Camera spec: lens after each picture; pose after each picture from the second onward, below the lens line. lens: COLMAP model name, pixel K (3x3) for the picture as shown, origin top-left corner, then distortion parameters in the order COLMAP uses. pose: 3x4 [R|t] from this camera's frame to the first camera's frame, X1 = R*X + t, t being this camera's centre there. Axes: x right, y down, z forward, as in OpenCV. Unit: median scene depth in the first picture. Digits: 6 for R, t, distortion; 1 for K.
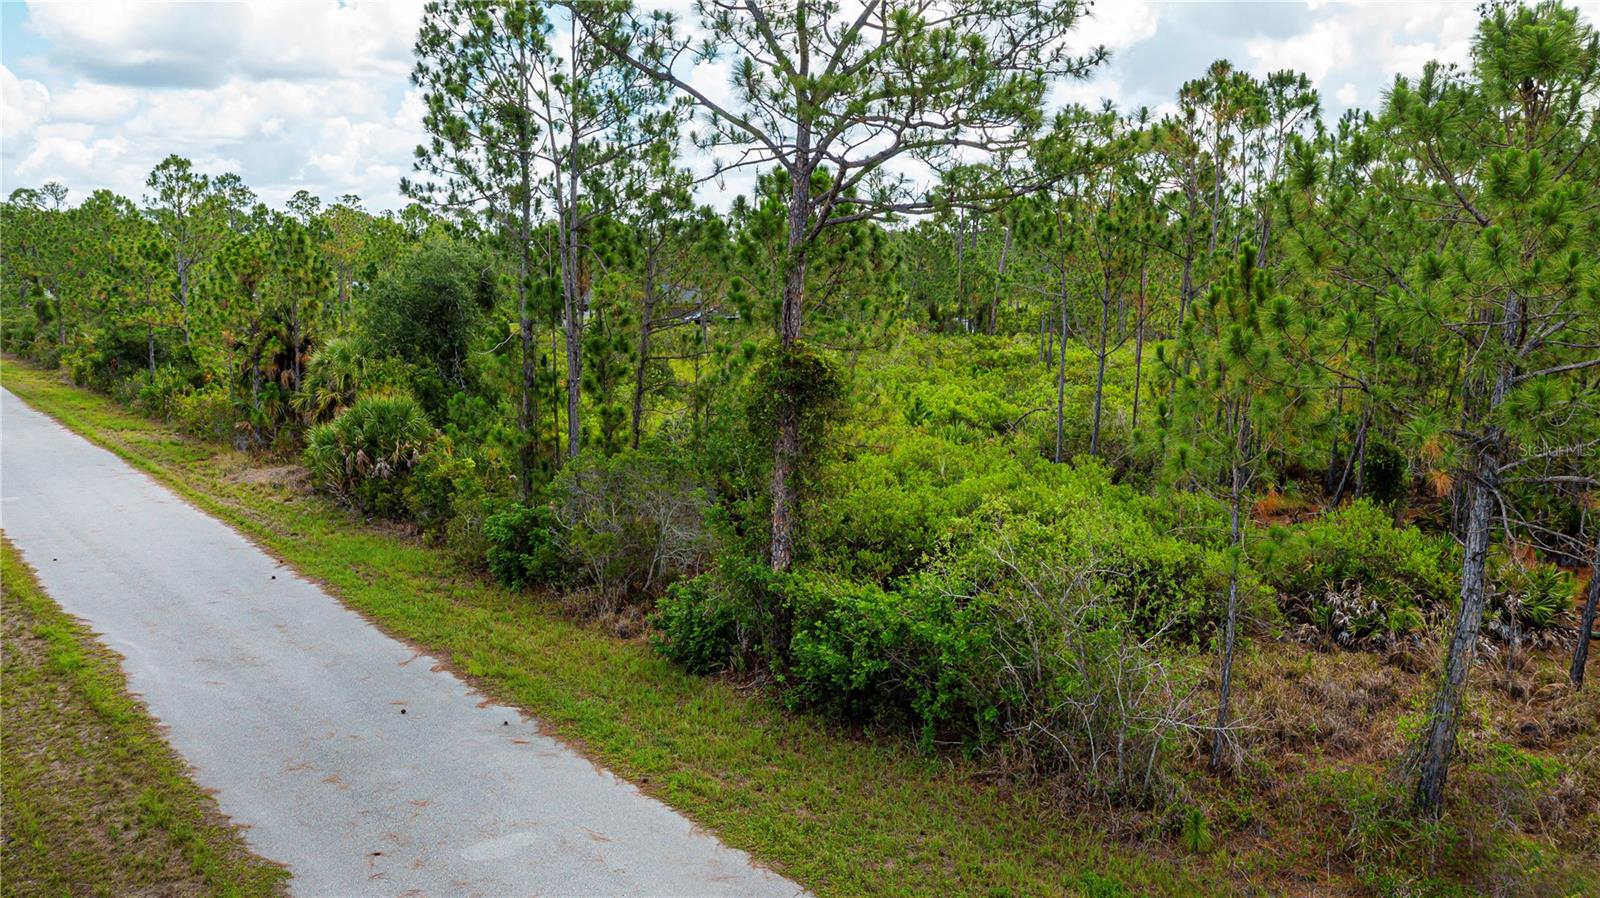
lens RADIAL K [[1255.2, 0, 801.1], [0, 1255.2, 442.6], [0, 0, 1]] dist [-0.016373, 0.004019]
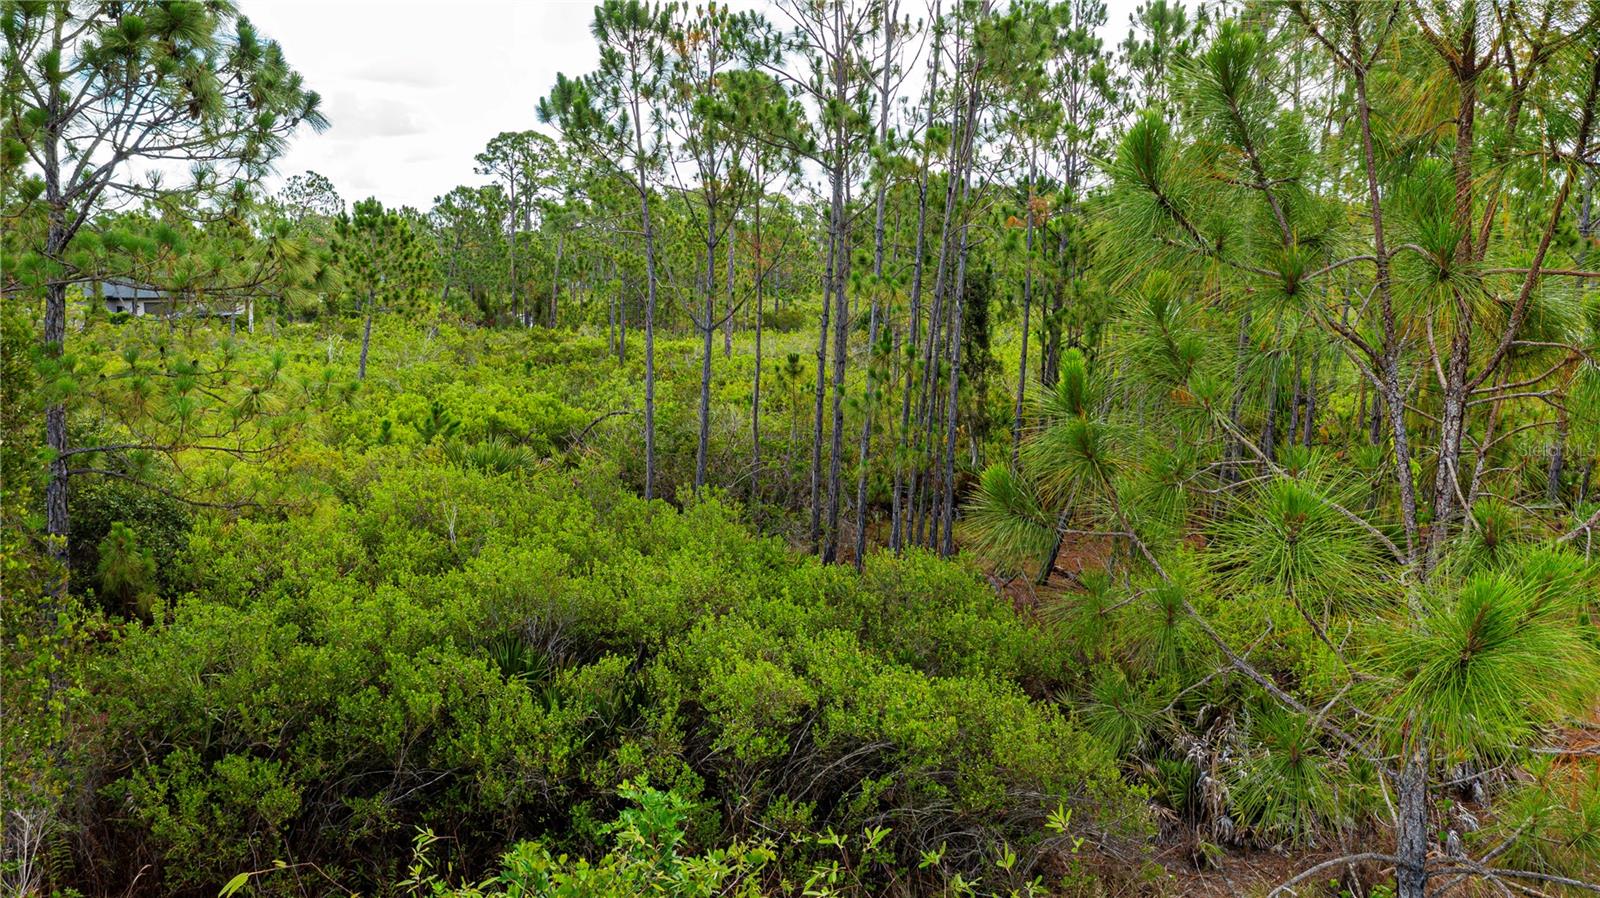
lens RADIAL K [[1255.2, 0, 801.1], [0, 1255.2, 442.6], [0, 0, 1]] dist [-0.016373, 0.004019]
pose [[0.942408, -0.042216, 0.331792, 0.043700], [0.043640, 0.999042, 0.003163, -0.006205], [-0.331608, 0.011498, 0.943347, 0.244177]]
